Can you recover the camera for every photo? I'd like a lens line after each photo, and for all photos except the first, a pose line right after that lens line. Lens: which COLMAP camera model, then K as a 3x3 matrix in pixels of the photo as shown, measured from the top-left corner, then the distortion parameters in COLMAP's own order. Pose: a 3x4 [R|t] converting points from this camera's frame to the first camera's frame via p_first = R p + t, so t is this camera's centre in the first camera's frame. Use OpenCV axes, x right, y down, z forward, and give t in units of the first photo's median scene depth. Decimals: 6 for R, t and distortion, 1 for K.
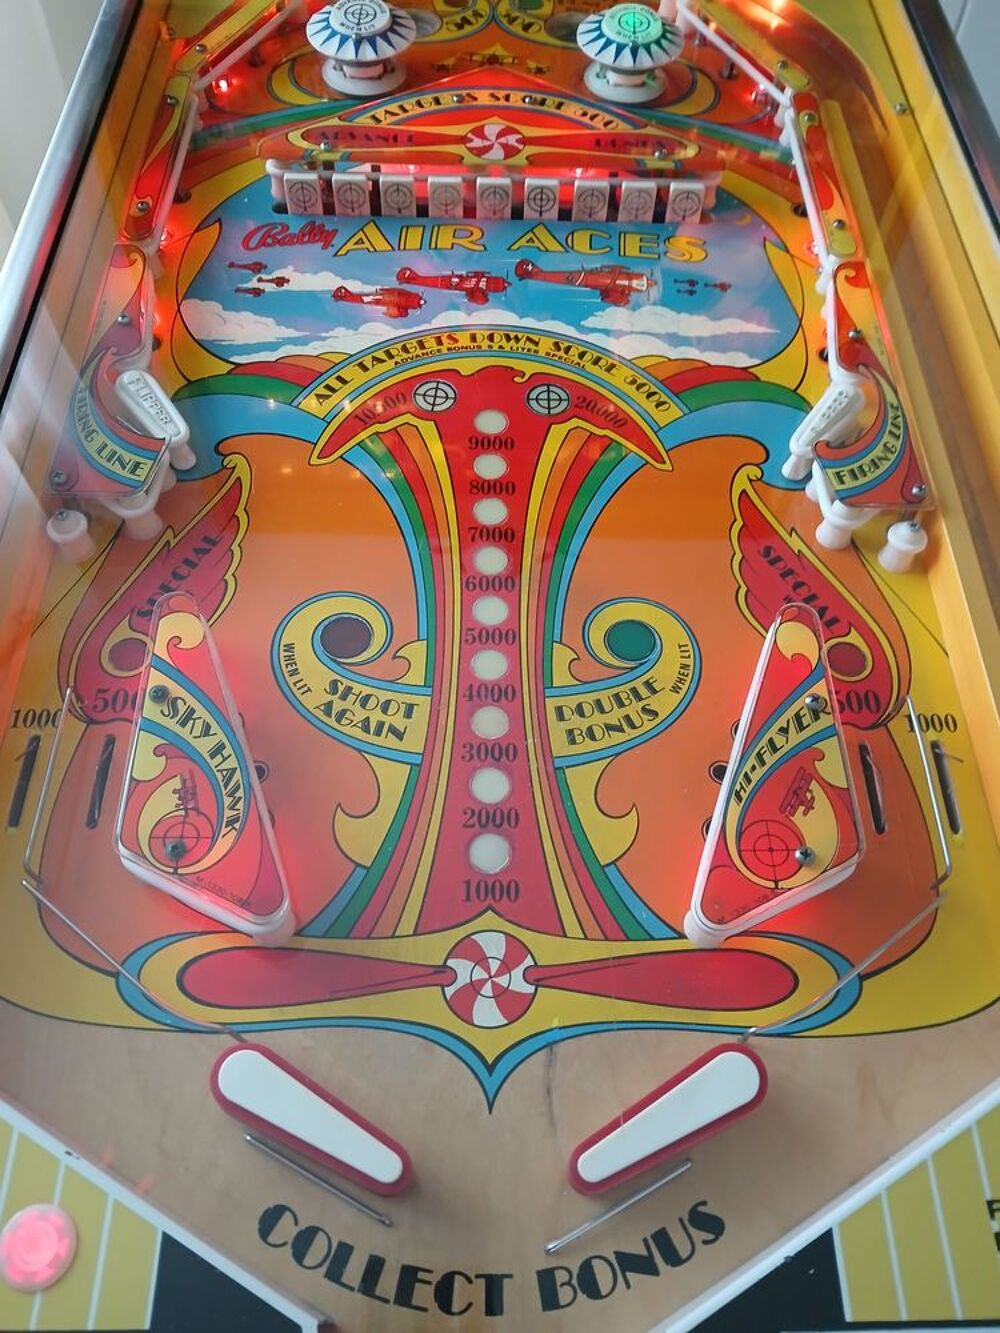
lens RADIAL K [[1026.8, 0, 503.6], [0, 1026.8, 678.5], [0, 0, 1]] dist [0.048996, -0.118523]
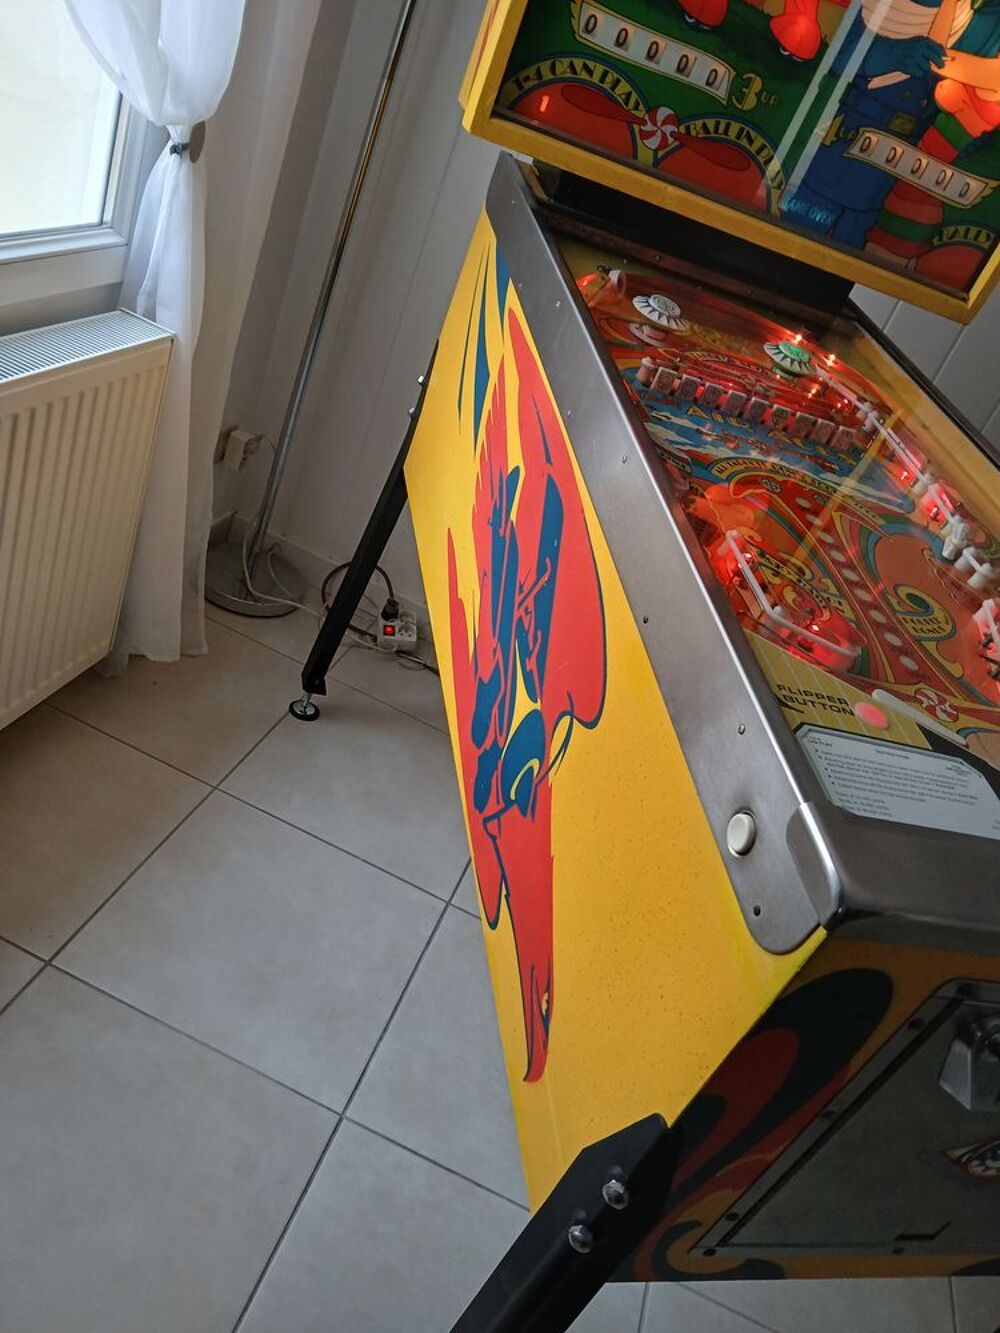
lens RADIAL K [[1026.8, 0, 500.5], [0, 1026.8, 679.6], [0, 0, 1]] dist [0.048996, -0.118523]
pose [[0.935430, 0.170632, 0.309607, -1.045245], [-0.059772, 0.939532, -0.337205, 0.708149], [-0.348423, 0.296926, 0.889065, -0.358465]]
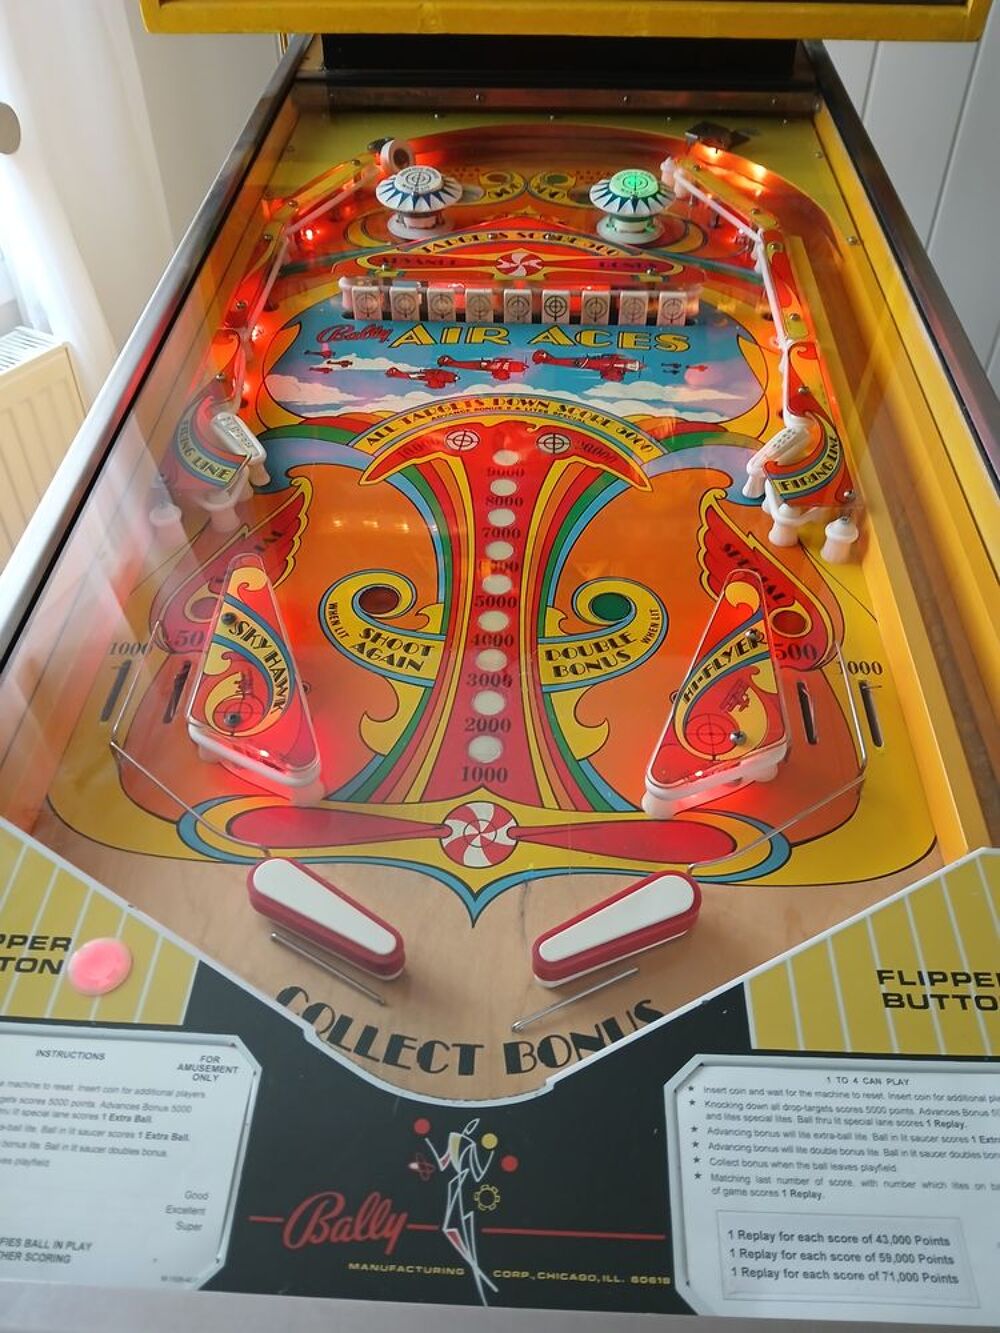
lens RADIAL K [[1026.8, 0, 503.2], [0, 1026.8, 686.6], [0, 0, 1]] dist [0.048996, -0.118523]
pose [[0.998176, 0.015565, -0.058323, 0.060998], [-0.026097, 0.982497, -0.184442, 0.251572], [0.054432, 0.185628, 0.981111, -0.163308]]
